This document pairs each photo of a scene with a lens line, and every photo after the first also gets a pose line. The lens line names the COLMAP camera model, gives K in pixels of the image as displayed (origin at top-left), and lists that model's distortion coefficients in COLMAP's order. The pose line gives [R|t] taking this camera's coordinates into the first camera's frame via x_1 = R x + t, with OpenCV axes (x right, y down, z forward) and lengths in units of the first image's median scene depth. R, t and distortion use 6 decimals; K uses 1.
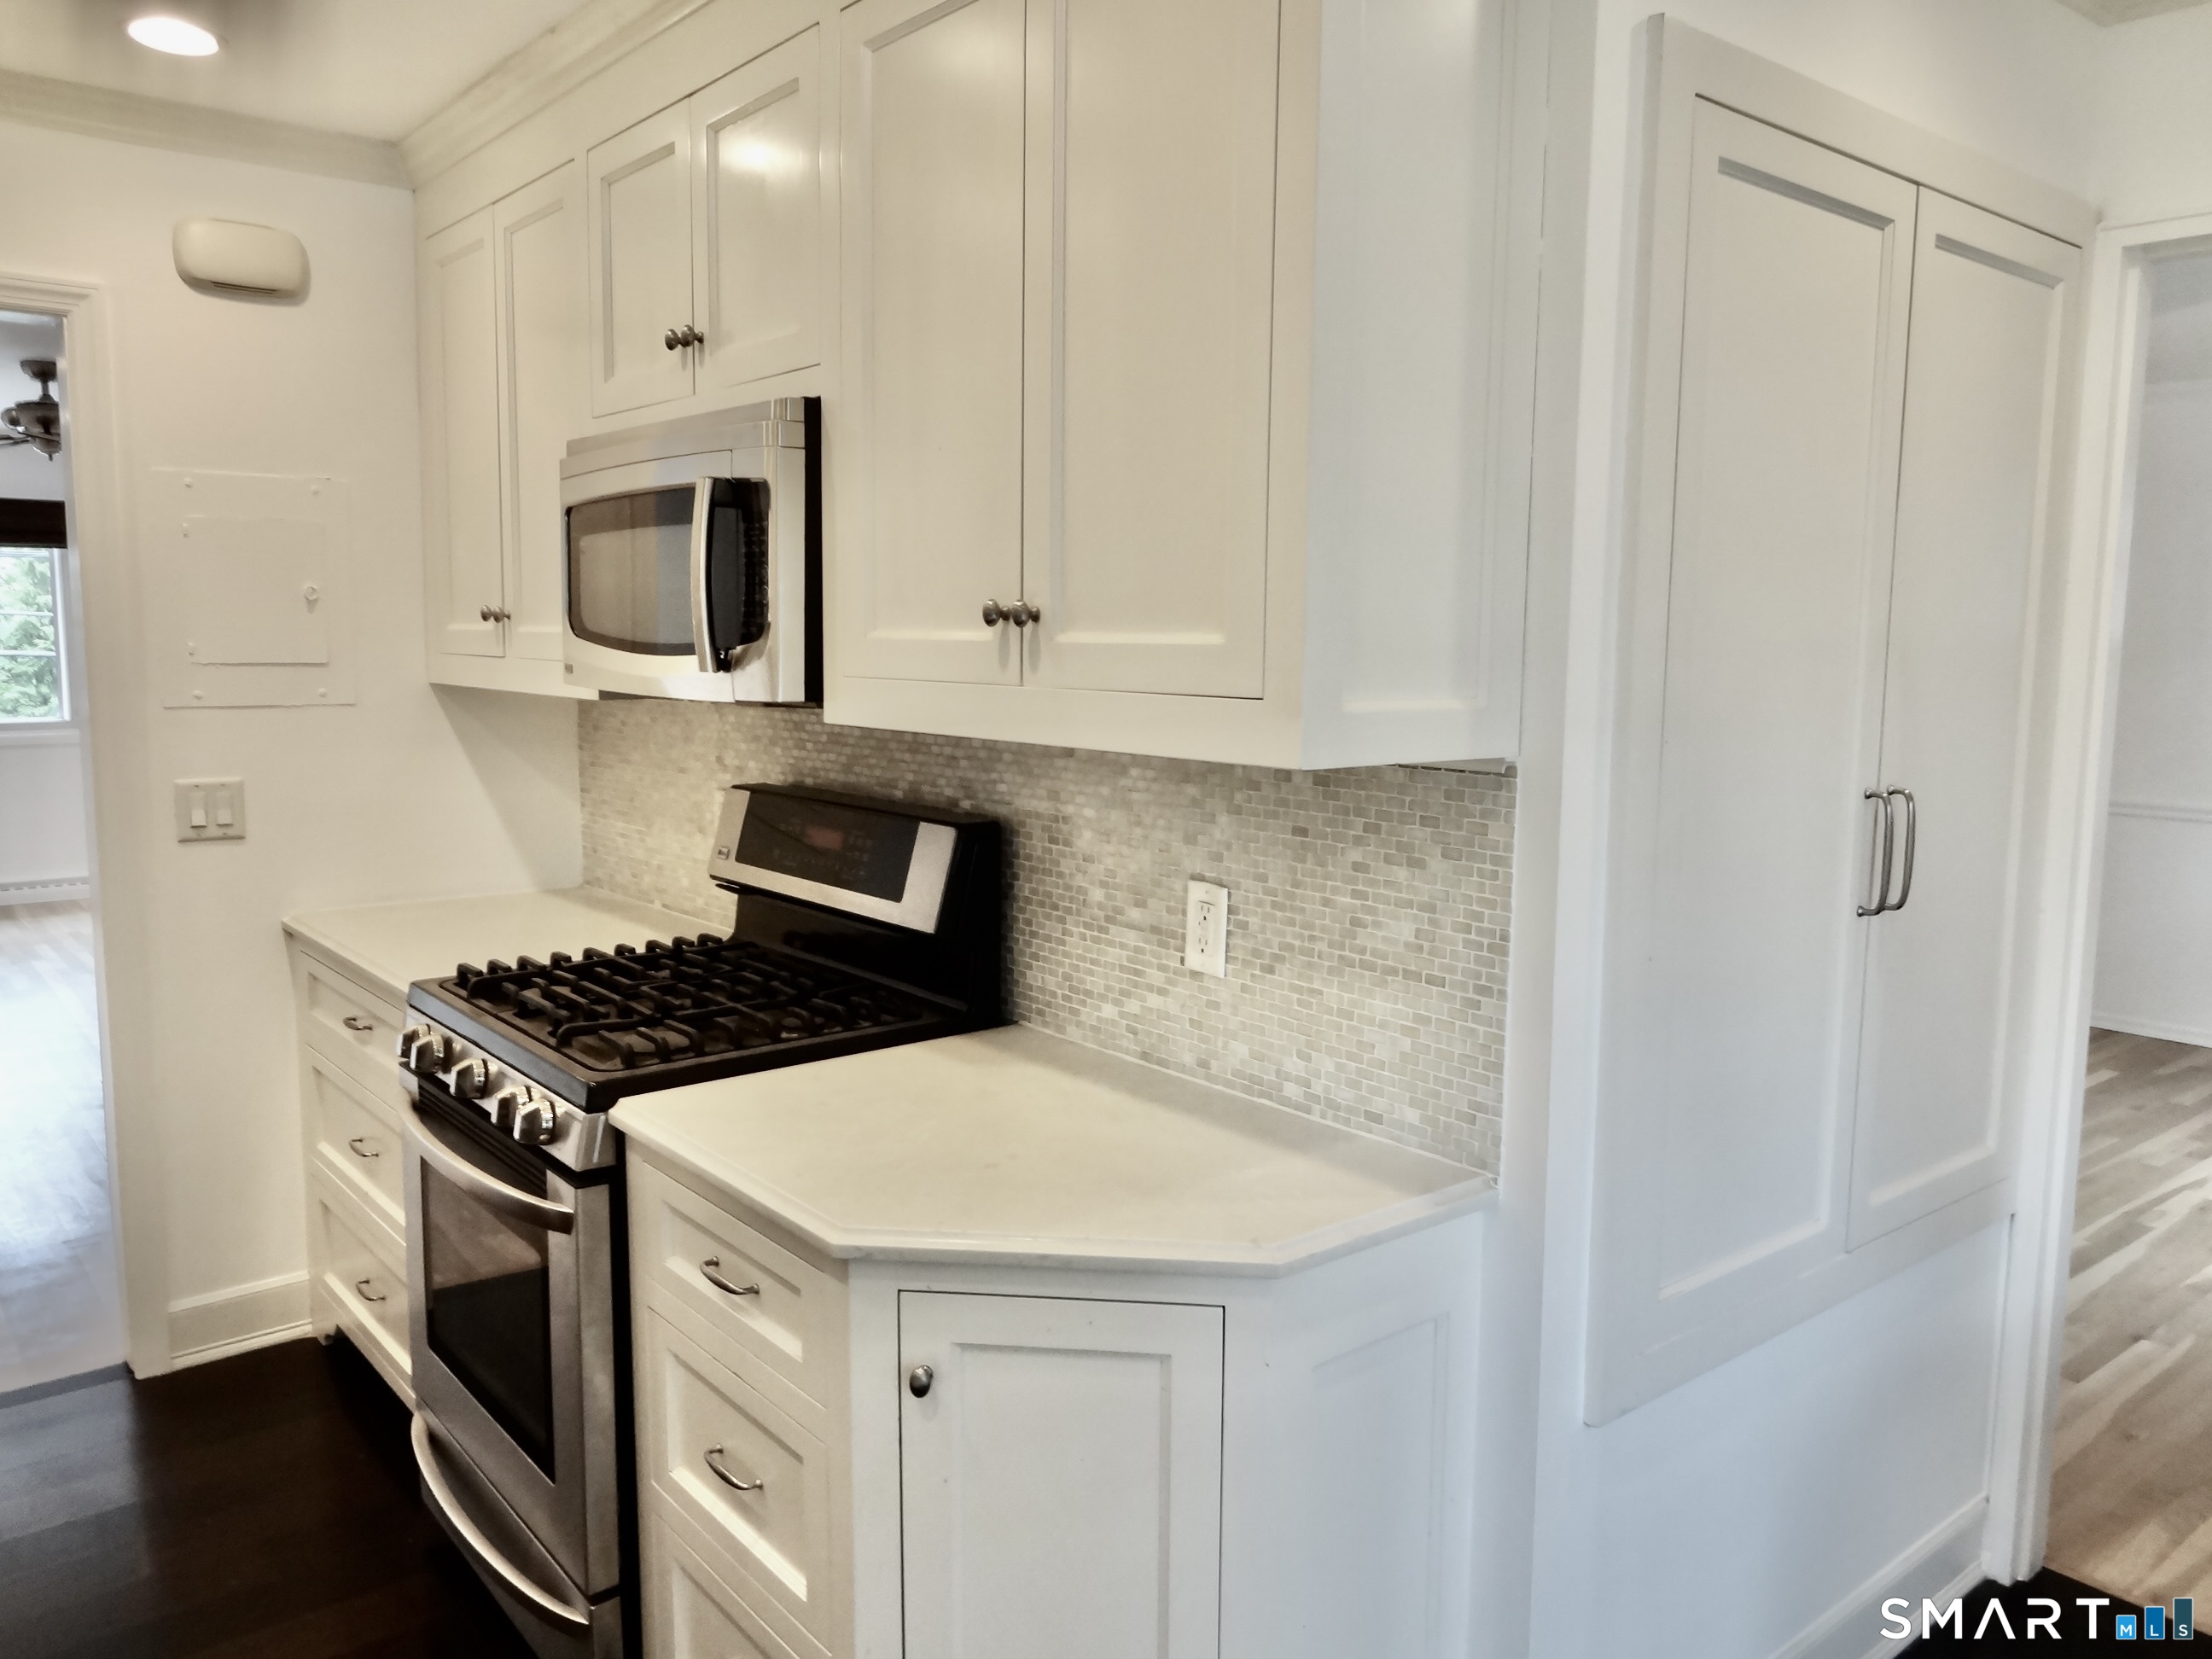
lens RADIAL K [[1621.4, 0, 1106.0], [0, 1621.4, 829.5], [0, 0, 1]] dist [-0.001515, 0.001174]
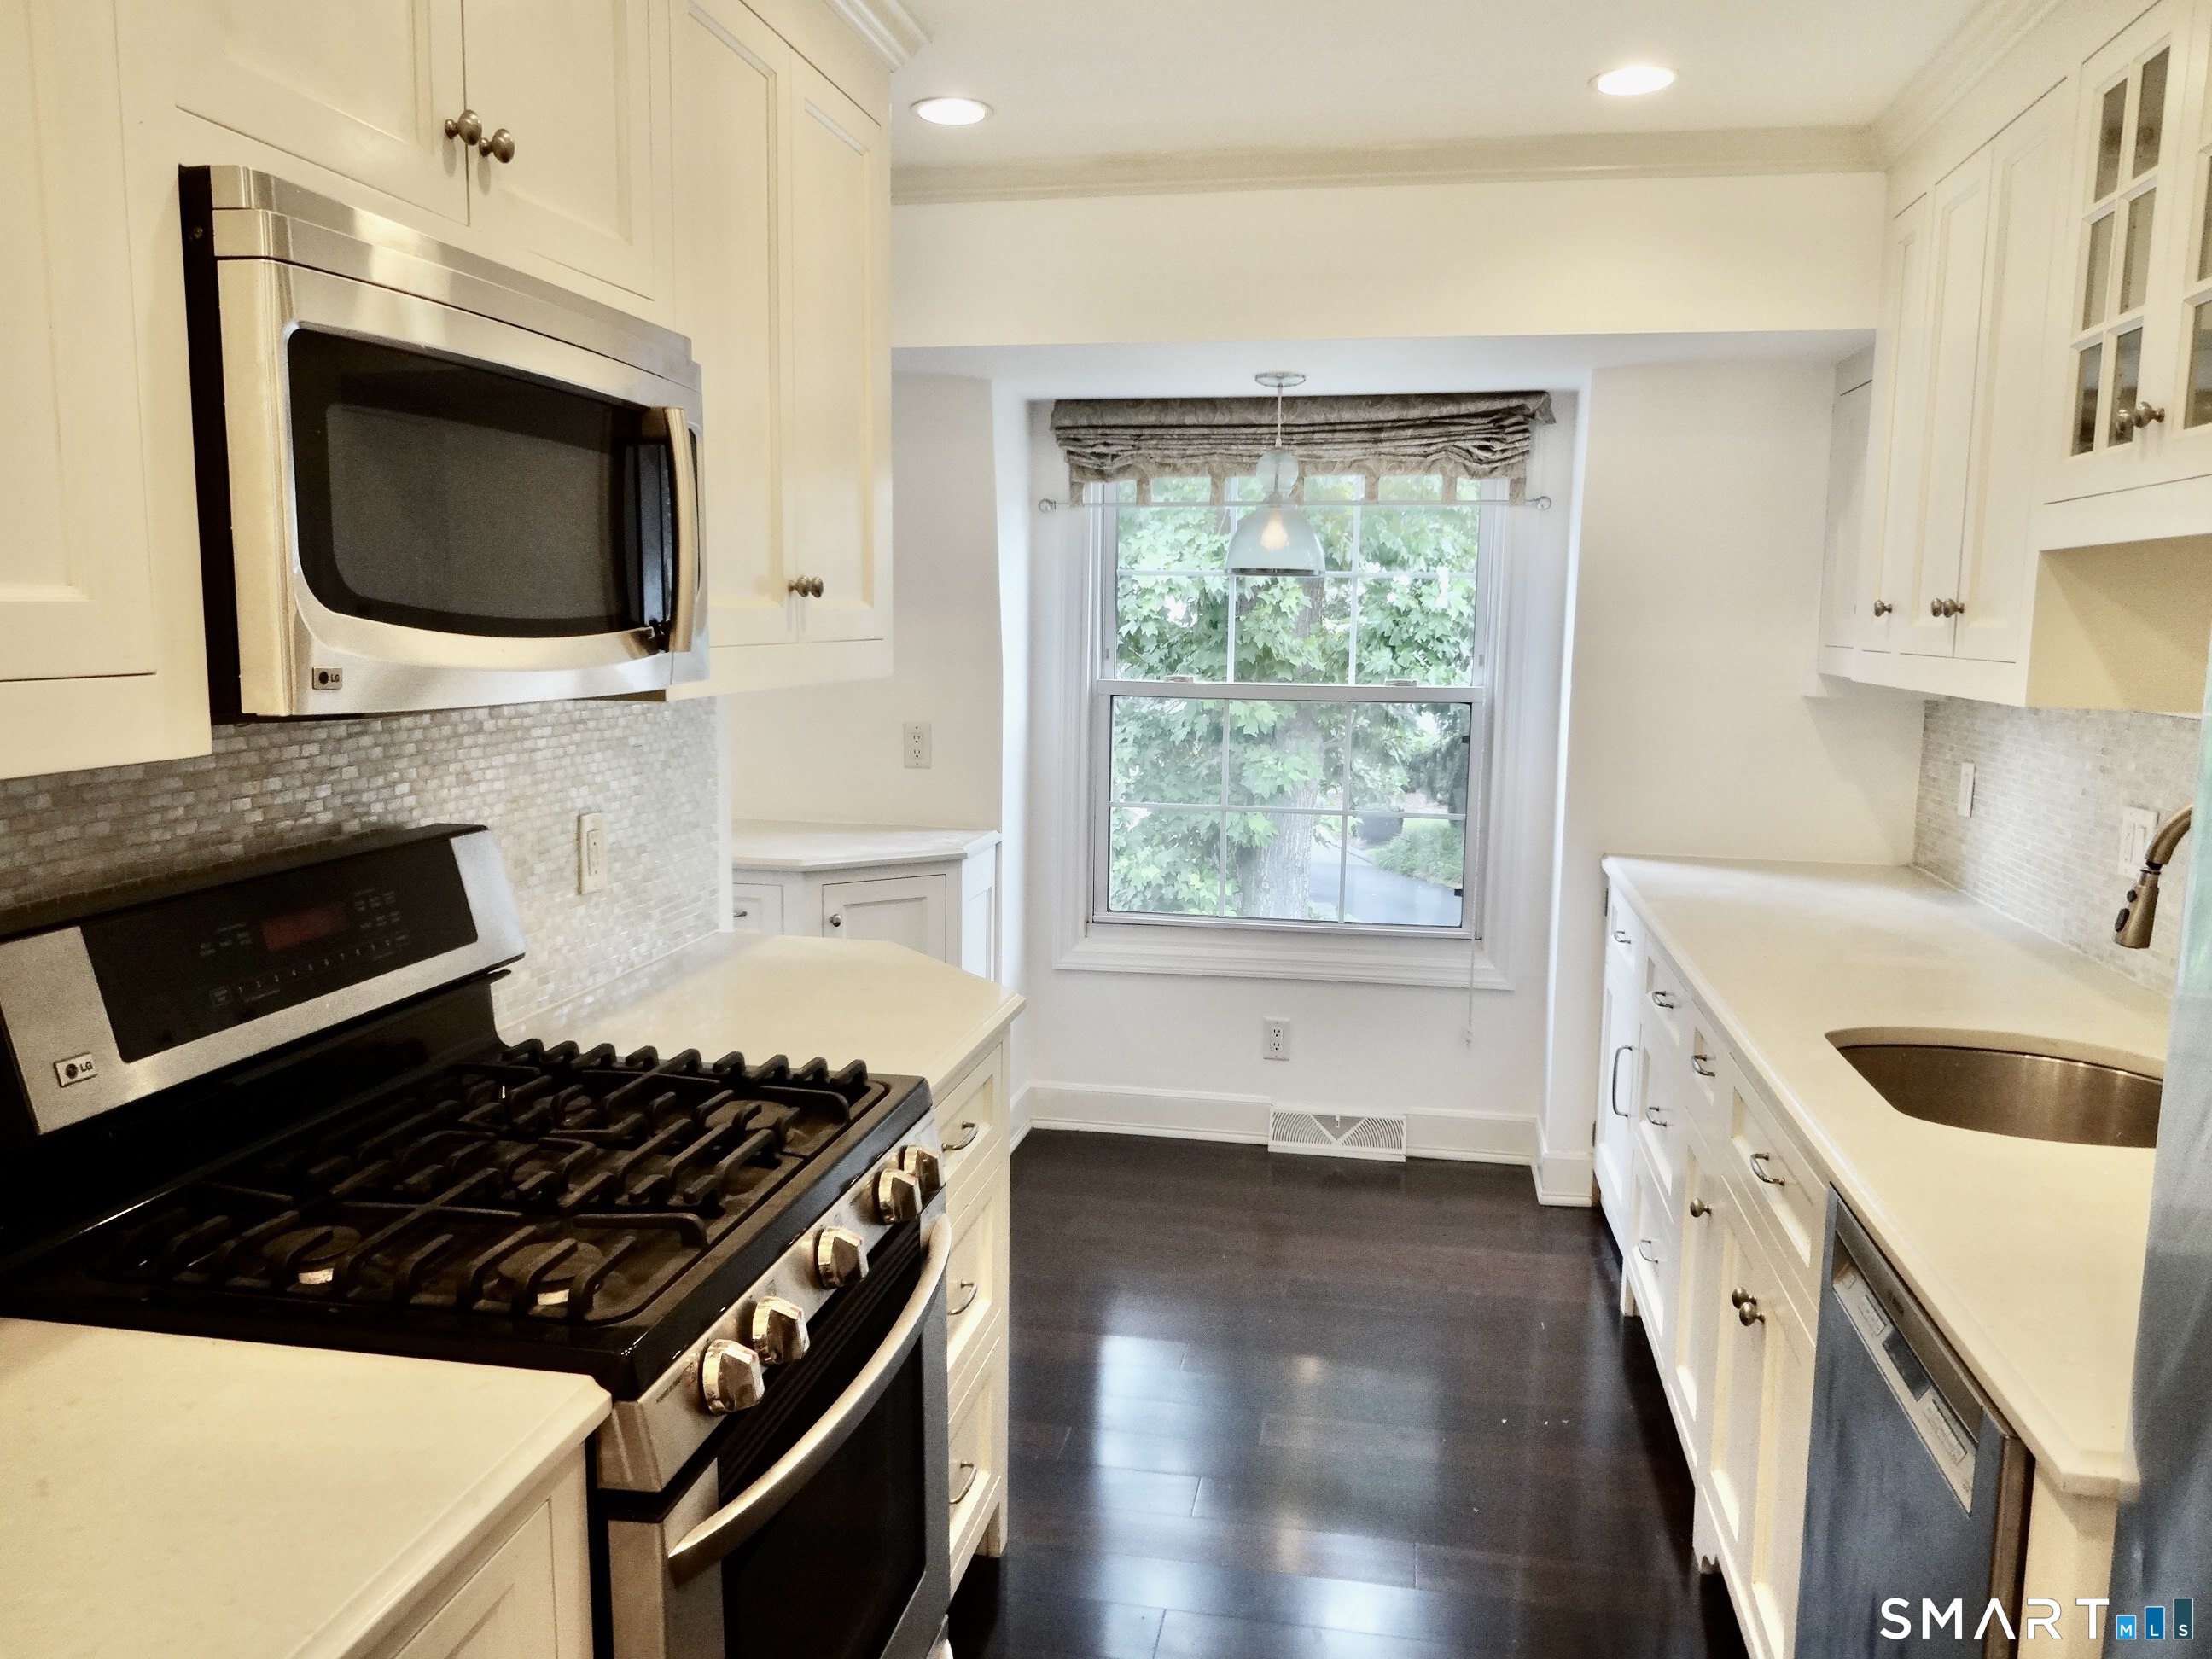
lens RADIAL K [[1621.4, 0, 1106.0], [0, 1621.4, 829.5], [0, 0, 1]] dist [-0.001515, 0.001174]
pose [[-0.673458, -0.113381, 0.730478, -0.845148], [0.068996, 0.974213, 0.214822, -0.146998], [-0.735998, 0.195074, -0.648269, 1.203767]]
